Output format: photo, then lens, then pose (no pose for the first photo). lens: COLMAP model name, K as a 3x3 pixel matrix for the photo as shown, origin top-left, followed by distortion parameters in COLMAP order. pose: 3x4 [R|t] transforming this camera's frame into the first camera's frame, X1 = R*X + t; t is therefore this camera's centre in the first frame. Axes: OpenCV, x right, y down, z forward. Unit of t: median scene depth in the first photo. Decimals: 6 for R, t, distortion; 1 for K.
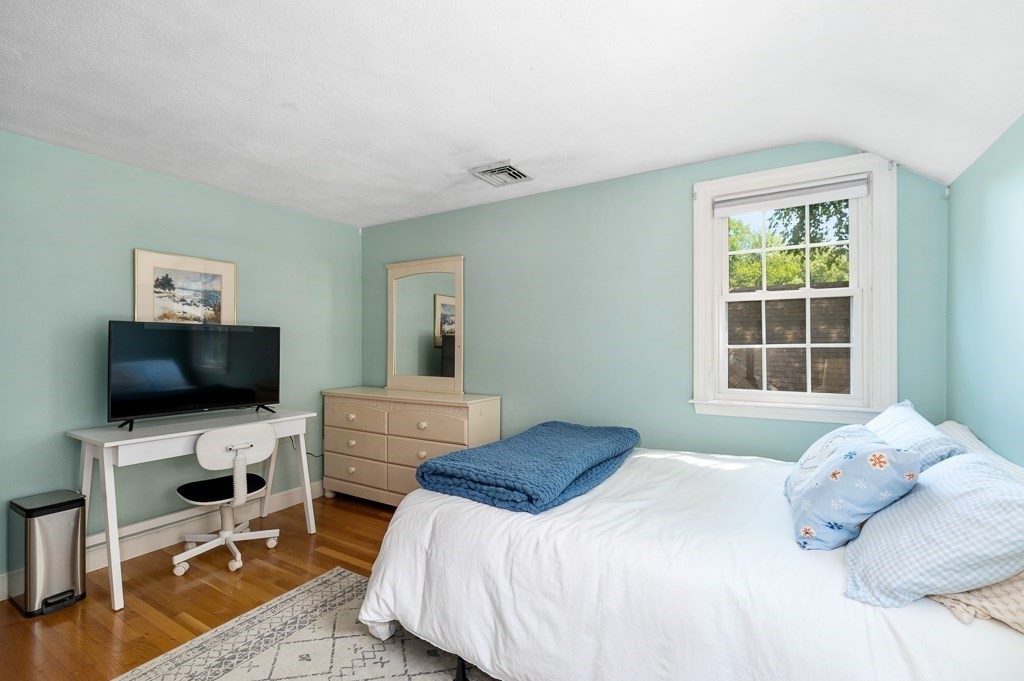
lens RADIAL K [[449.0, 0, 514.6], [0, 449.0, 342.9], [0, 0, 1]] dist [-0.000456, -0.000997]
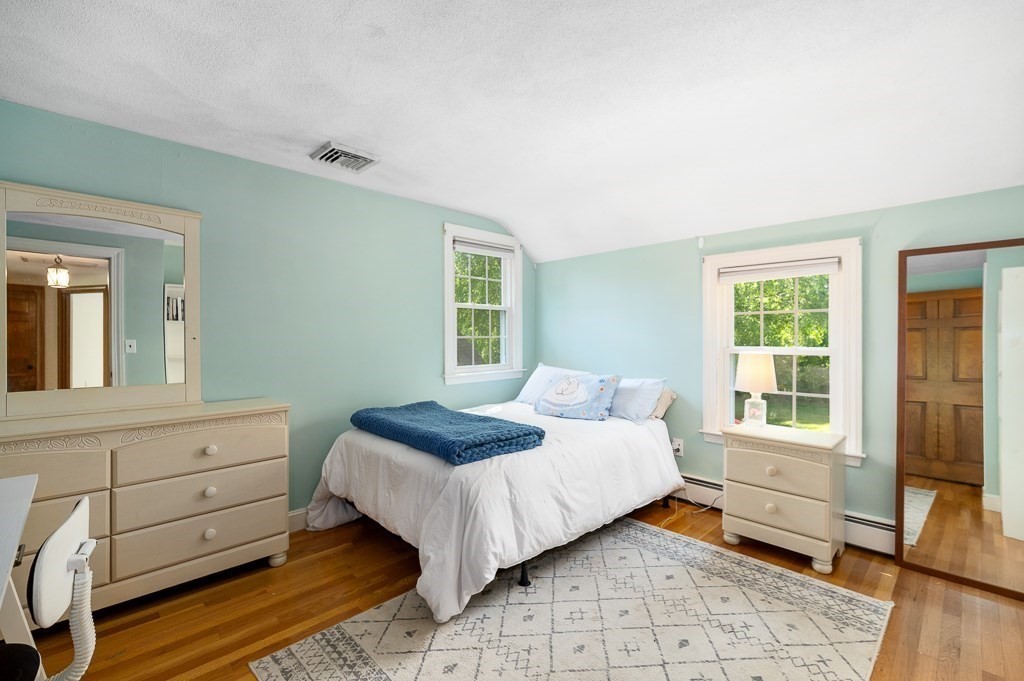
lens RADIAL K [[449.0, 0, 514.3], [0, 449.0, 338.1], [0, 0, 1]] dist [-0.000456, -0.000997]
pose [[0.251743, -0.001121, 0.967793, -1.108043], [-0.004504, 0.999987, 0.002329, 0.005238], [-0.967784, -0.004946, 0.251735, 0.523239]]
